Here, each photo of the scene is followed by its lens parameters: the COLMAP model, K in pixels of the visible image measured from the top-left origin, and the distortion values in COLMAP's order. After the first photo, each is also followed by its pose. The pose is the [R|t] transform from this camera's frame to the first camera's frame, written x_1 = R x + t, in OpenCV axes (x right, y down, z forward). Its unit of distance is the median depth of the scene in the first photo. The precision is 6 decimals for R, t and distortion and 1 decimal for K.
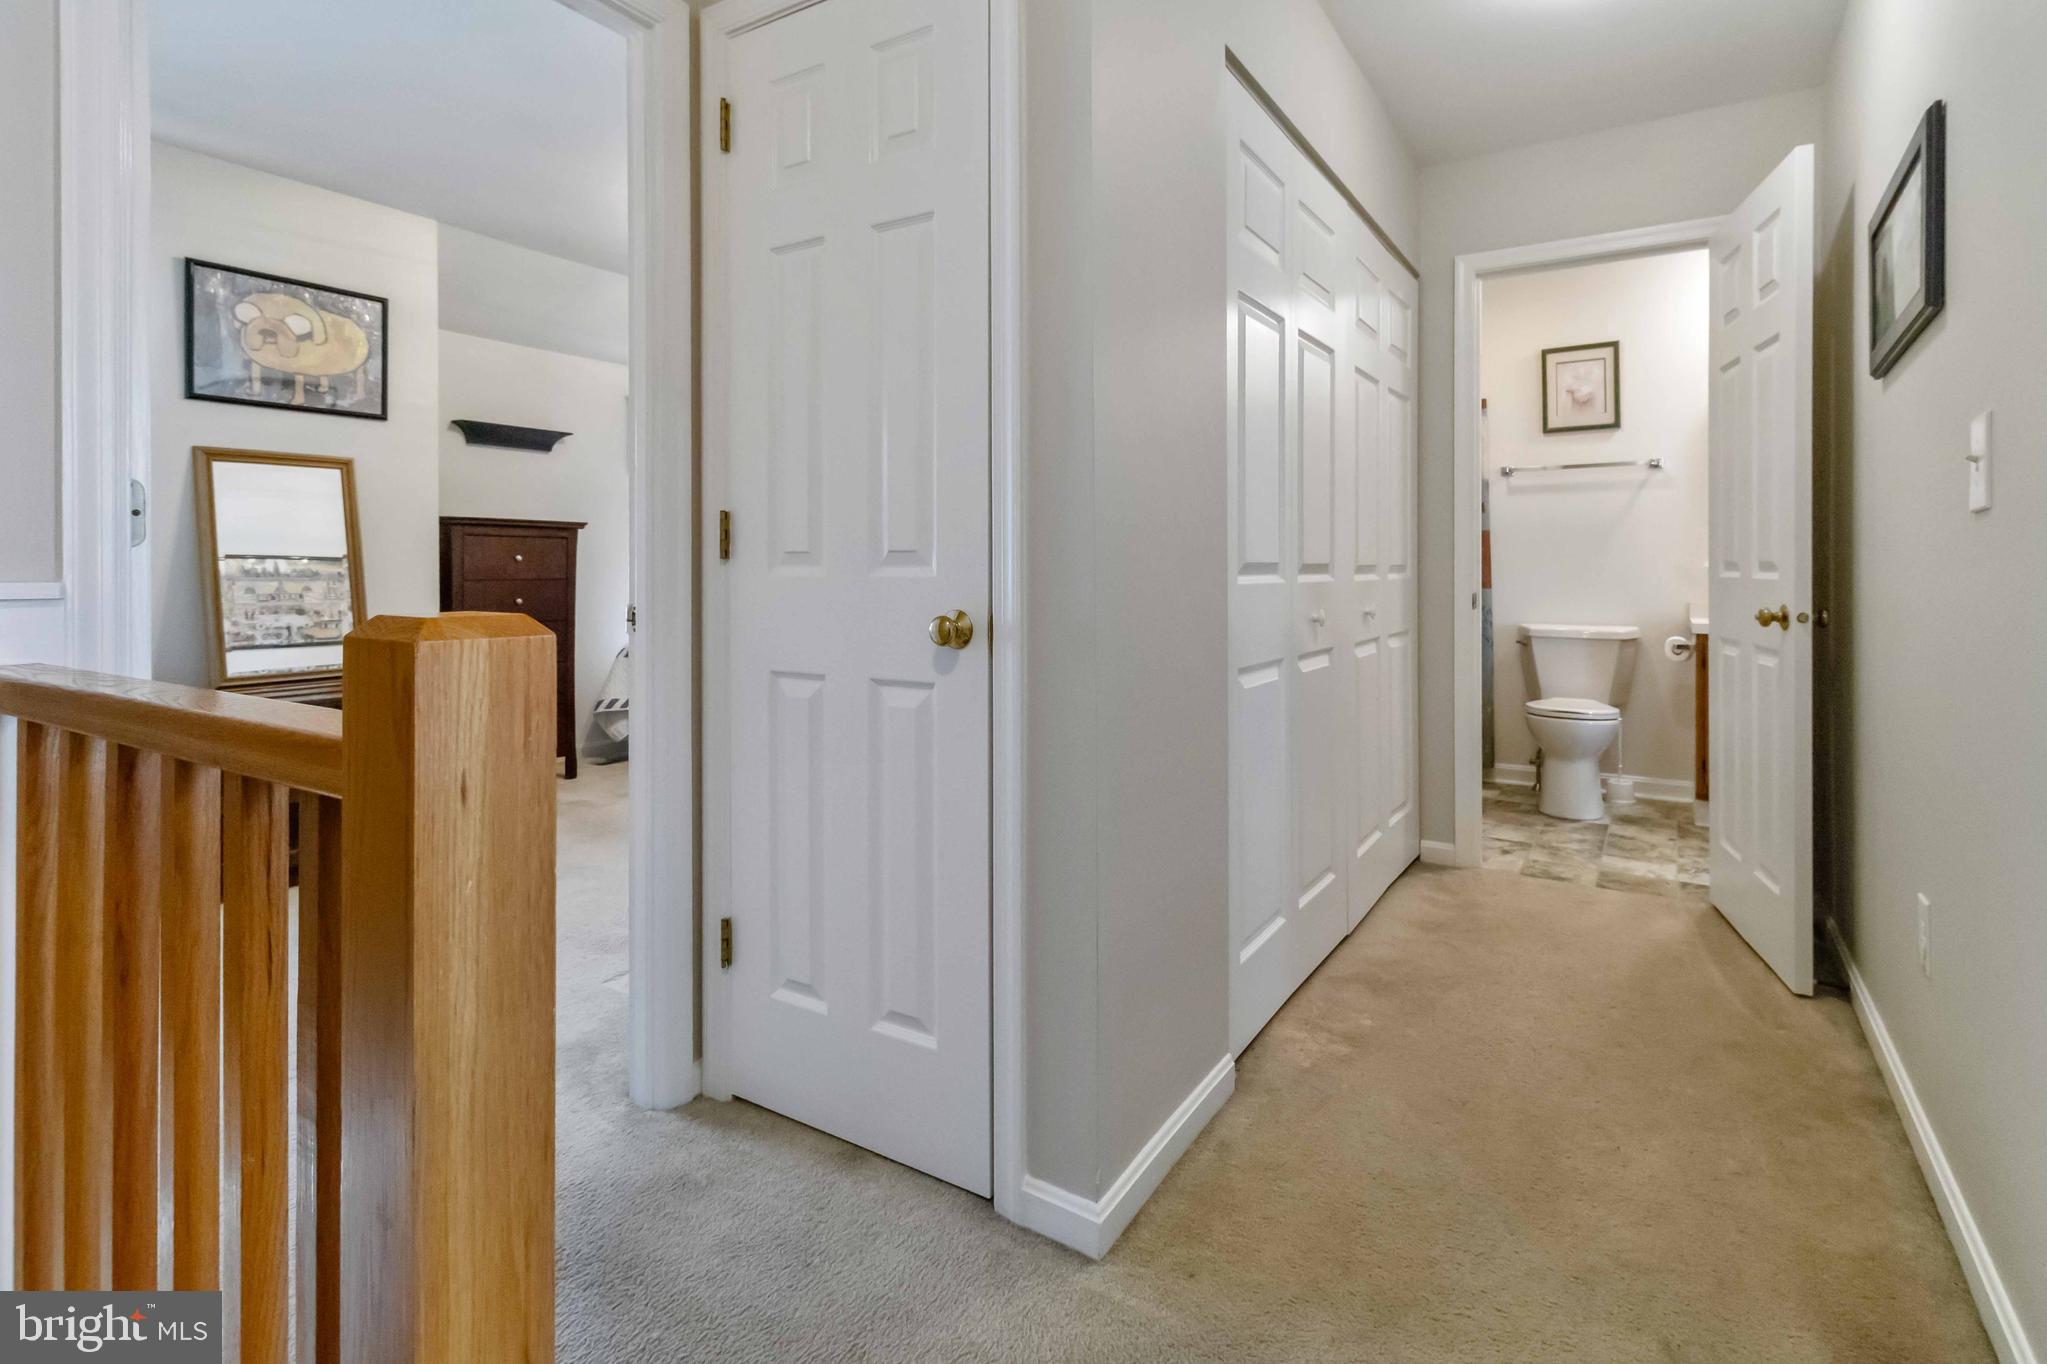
lens RADIAL K [[971.4, 0, 1036.8], [0, 971.4, 582.7], [0, 0, 1]] dist [0.003239, 0.000573]
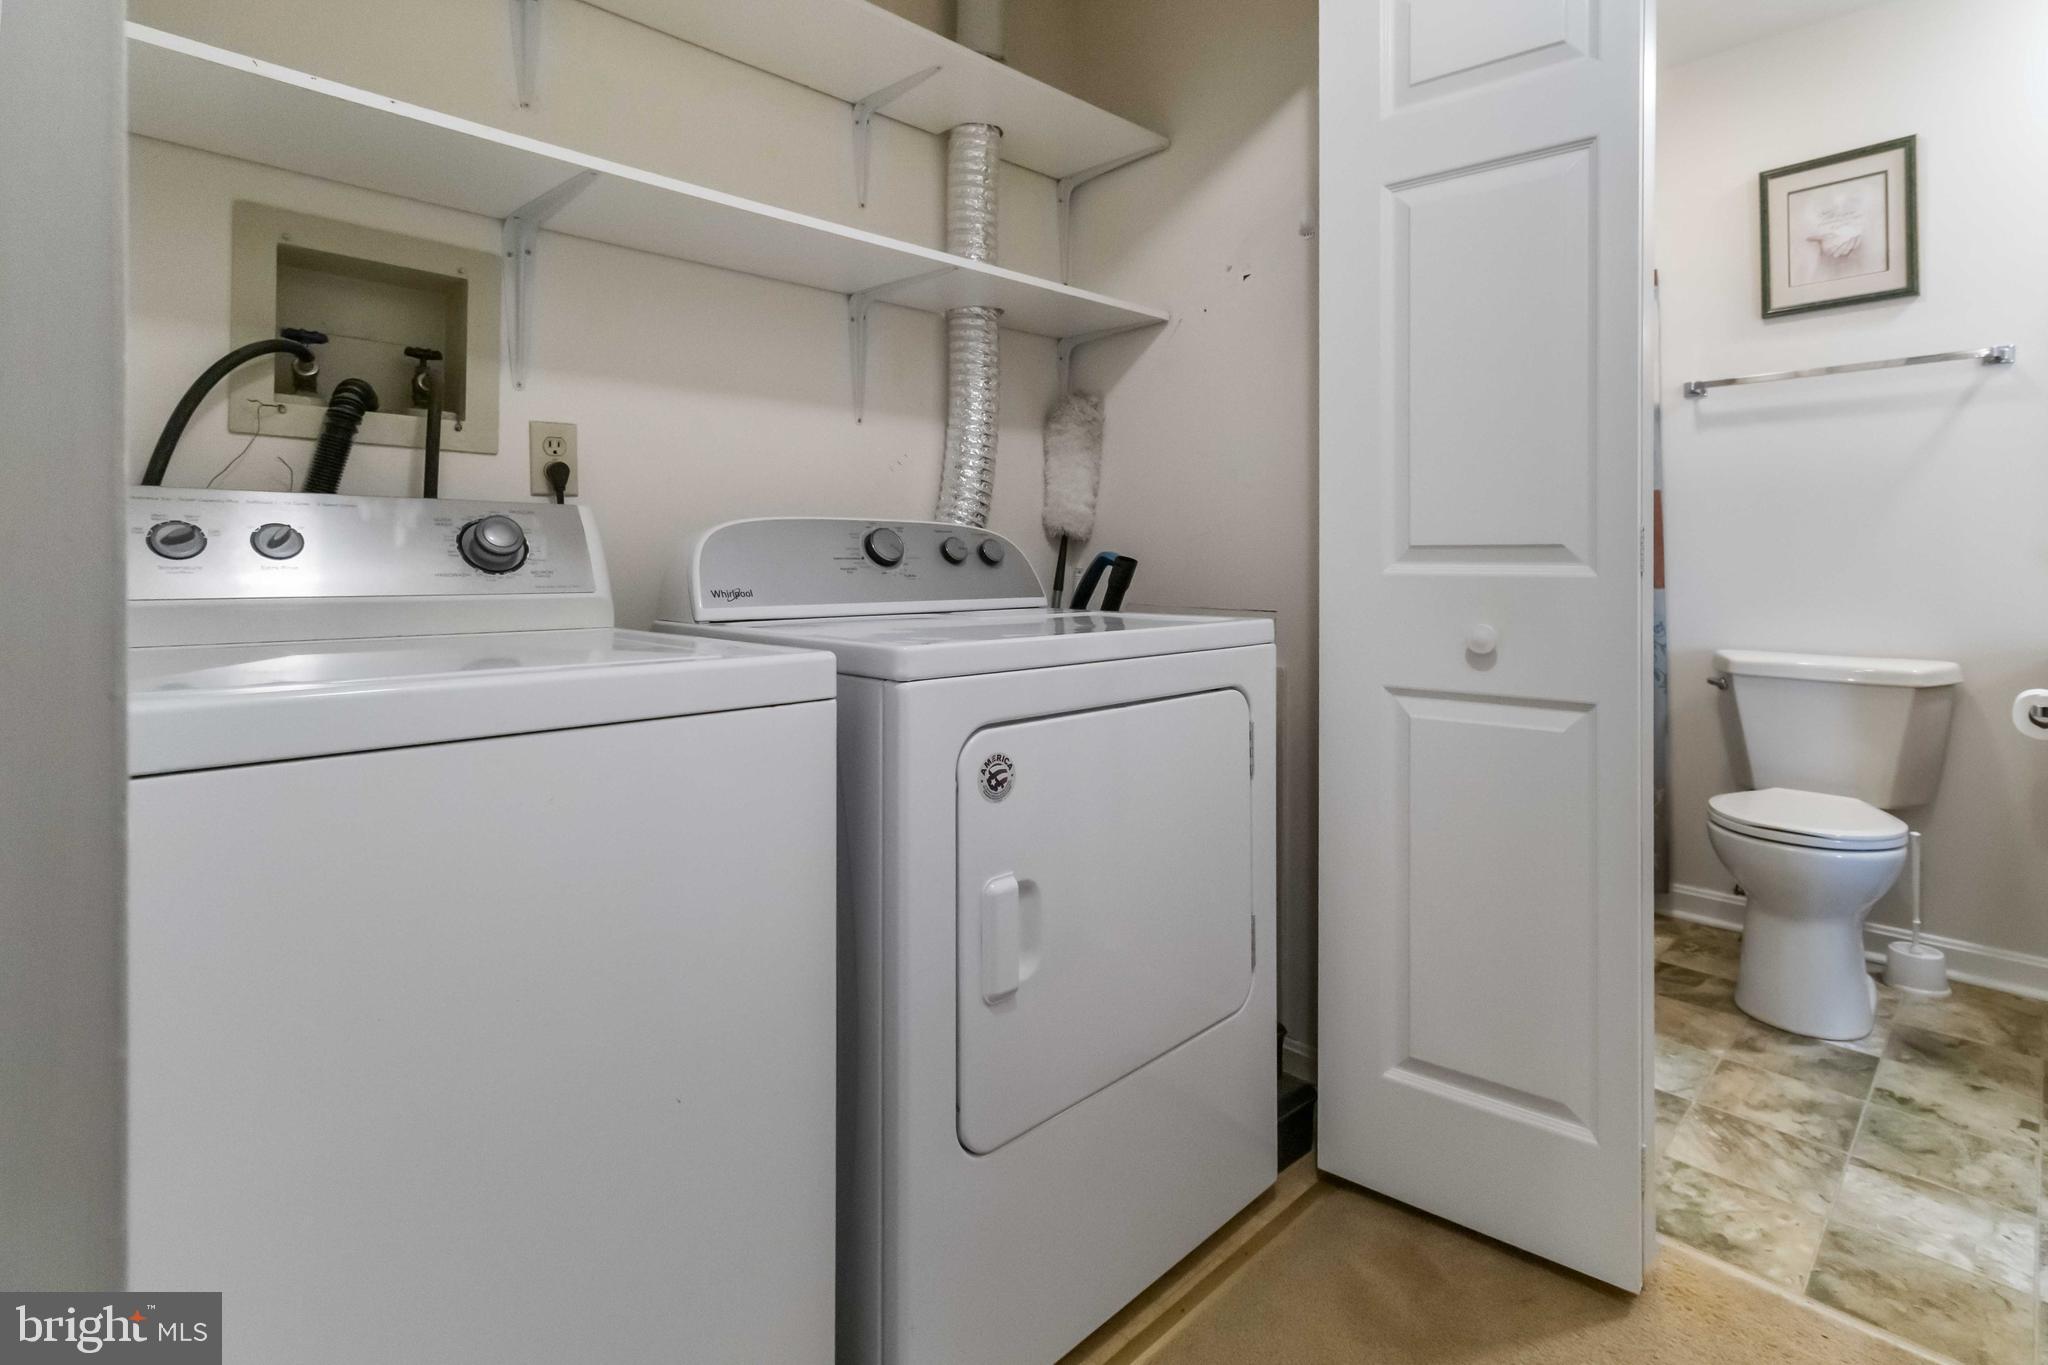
lens RADIAL K [[971.9, 0, 1030.0], [0, 971.9, 568.1], [0, 0, 1]] dist [0.003239, 0.000573]
pose [[0.973744, 0.001942, -0.227638, 0.175674], [-0.002210, 0.999997, -0.000925, -0.003950], [0.227636, 0.001404, 0.973745, 0.260241]]
